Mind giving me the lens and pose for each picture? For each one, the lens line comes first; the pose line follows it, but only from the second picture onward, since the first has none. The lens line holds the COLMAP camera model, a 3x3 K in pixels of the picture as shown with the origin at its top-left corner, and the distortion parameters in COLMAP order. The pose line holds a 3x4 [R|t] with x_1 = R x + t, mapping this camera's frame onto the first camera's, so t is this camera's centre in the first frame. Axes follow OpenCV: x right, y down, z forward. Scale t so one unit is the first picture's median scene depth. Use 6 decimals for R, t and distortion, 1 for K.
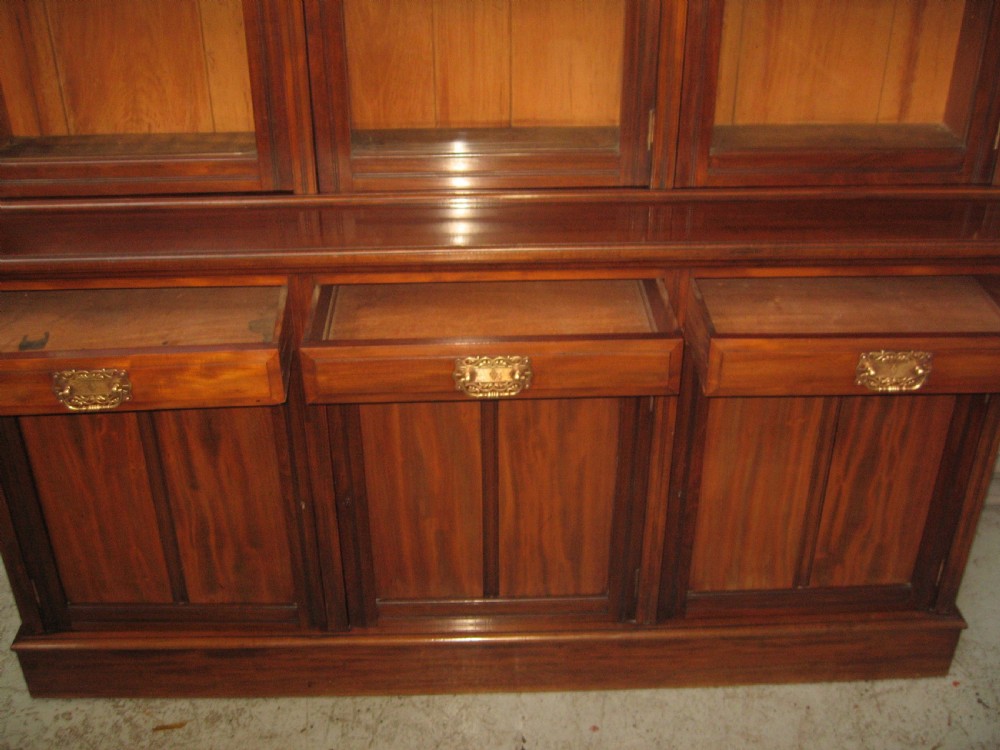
lens RADIAL K [[1089.7, 0, 490.5], [0, 1089.7, 378.6], [0, 0, 1]] dist [-0.137218, 0.113969]
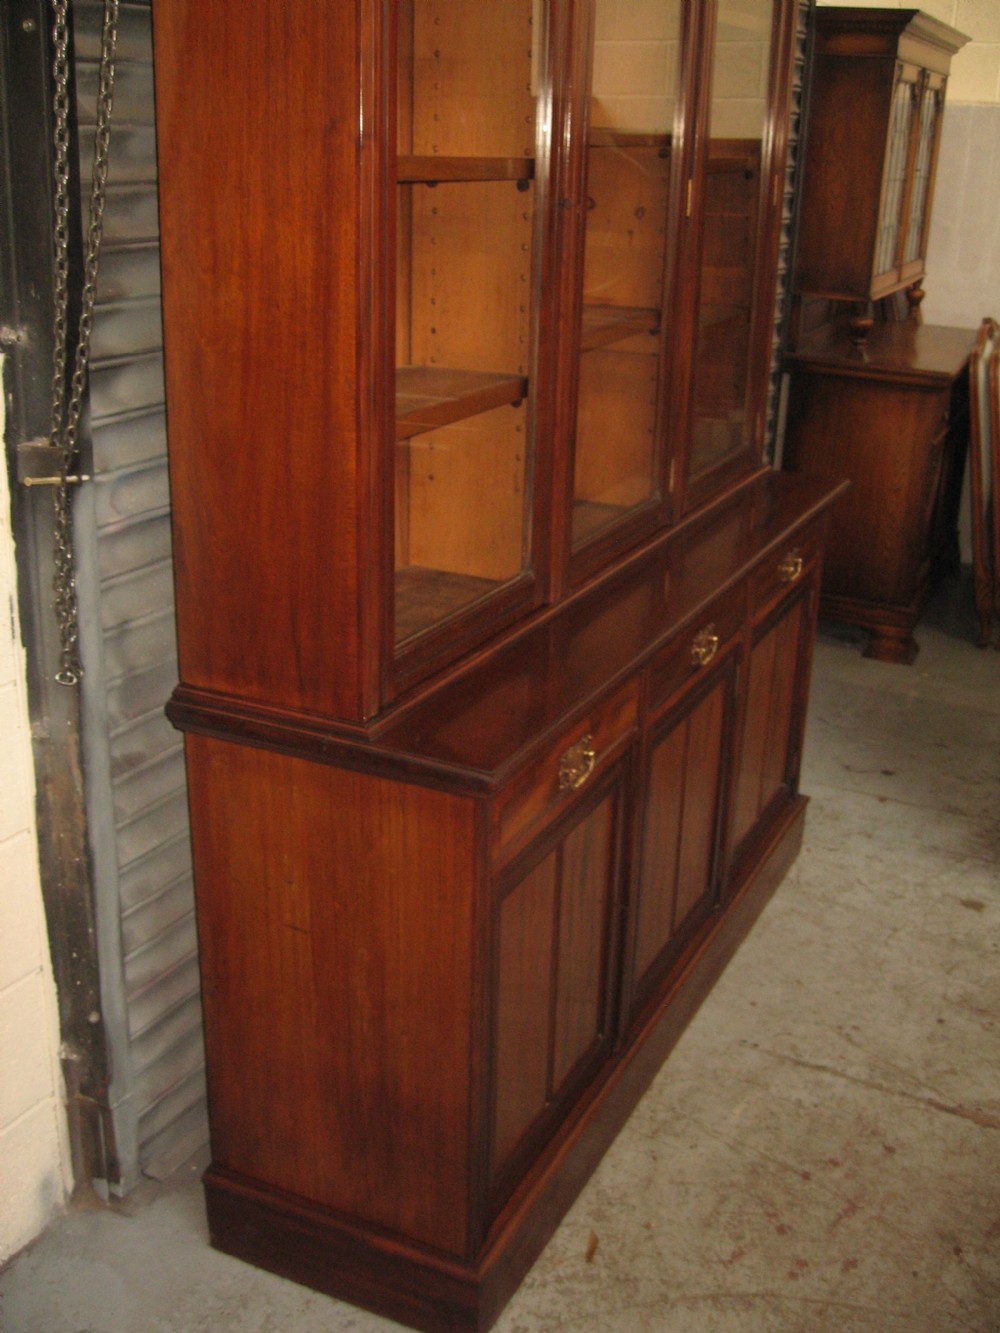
lens RADIAL K [[1452.5, 0, 498.0], [0, 1452.5, 658.2], [0, 0, 1]] dist [-0.137218, 0.113969]
pose [[0.461046, -0.289252, 0.838910, -1.173592], [0.428647, 0.900365, 0.074867, -0.218526], [-0.776980, 0.325079, 0.539097, 0.299732]]
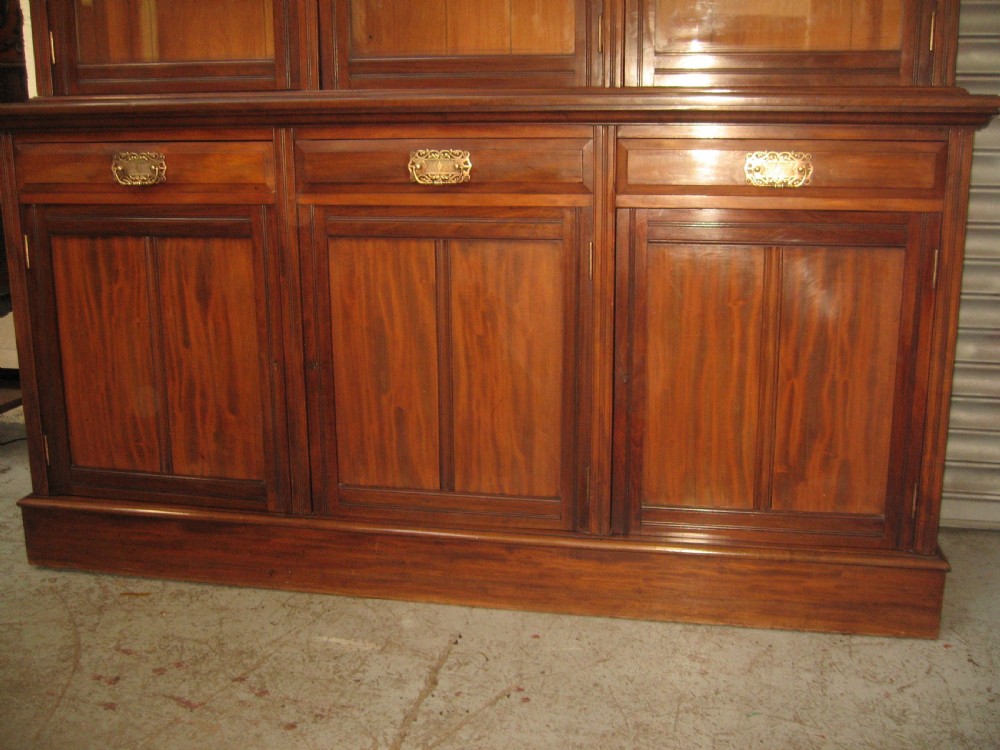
lens RADIAL K [[1089.7, 0, 490.5], [0, 1089.7, 378.6], [0, 0, 1]] dist [-0.137218, 0.113969]
pose [[0.975790, 0.052121, -0.212409, 0.255171], [-0.110408, 0.955747, -0.272685, 0.379745], [0.188797, 0.289535, 0.938363, 0.019167]]
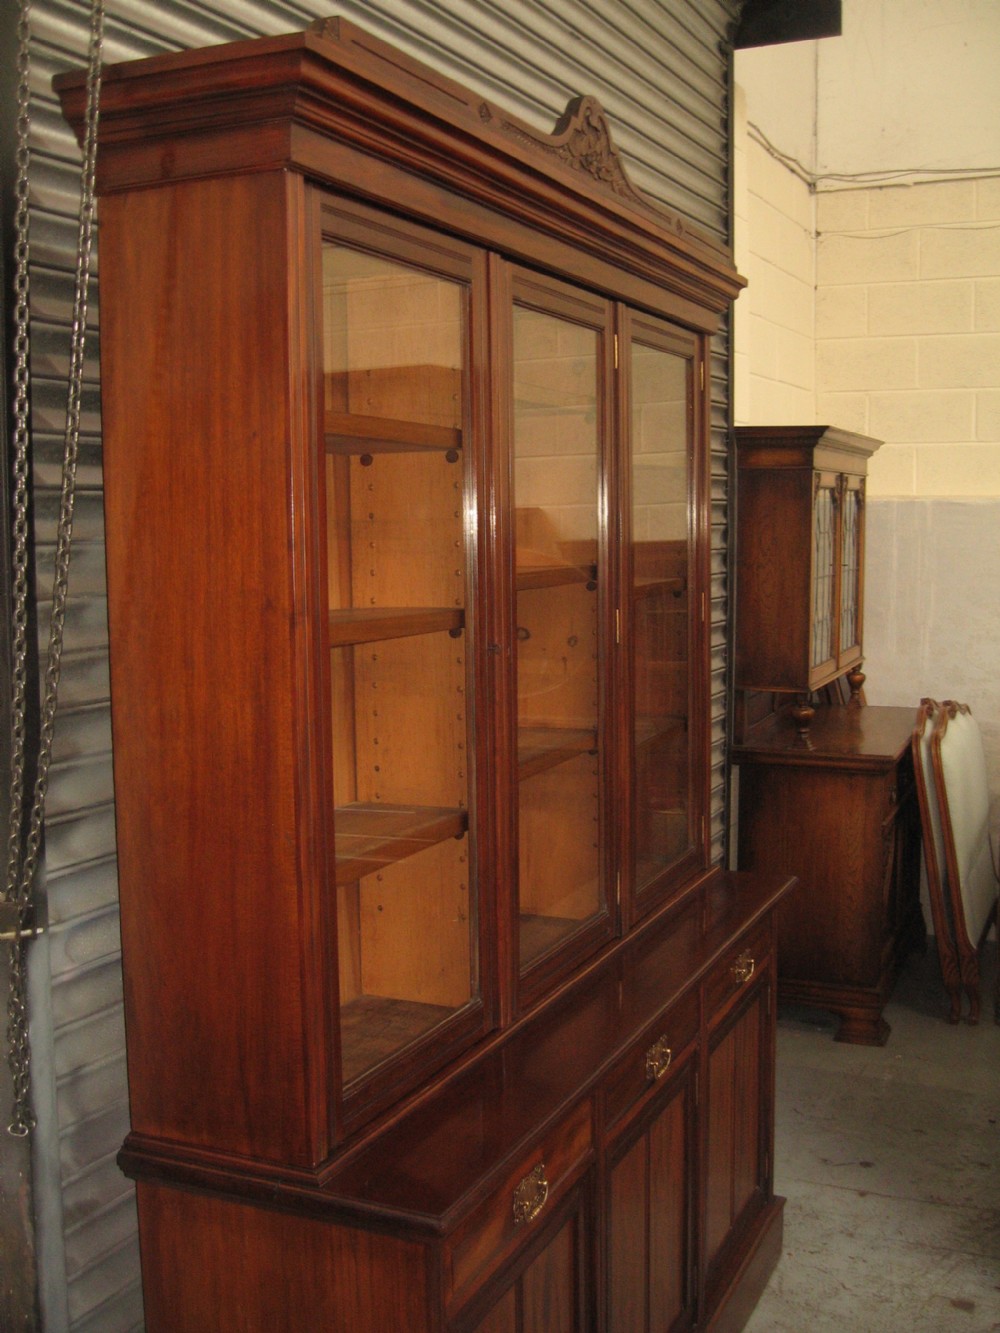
lens RADIAL K [[1452.5, 0, 498.0], [0, 1452.5, 658.2], [0, 0, 1]] dist [-0.137218, 0.113969]
pose [[0.437400, -0.082264, 0.895496, -1.190629], [0.469154, 0.870423, -0.149195, -0.241356], [-0.767187, 0.485384, 0.419317, 0.244538]]
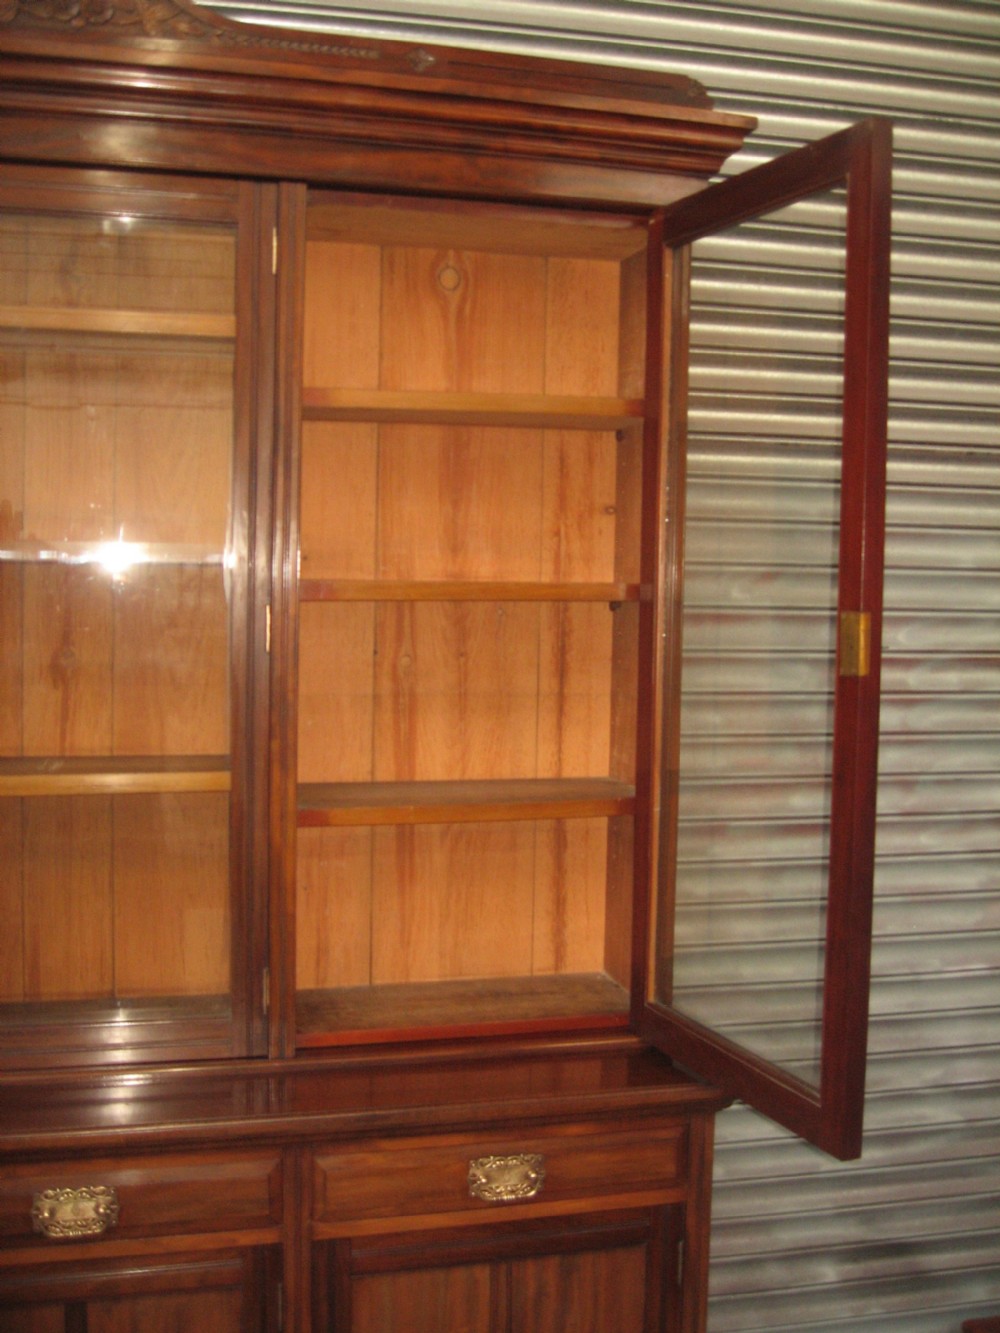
lens RADIAL K [[1452.5, 0, 498.0], [0, 1452.5, 658.2], [0, 0, 1]] dist [-0.137218, 0.113969]
pose [[0.972887, 0.012375, 0.230948, 0.050050], [0.096473, 0.885832, -0.453867, 0.073269], [-0.210197, 0.463842, 0.860621, -0.166403]]
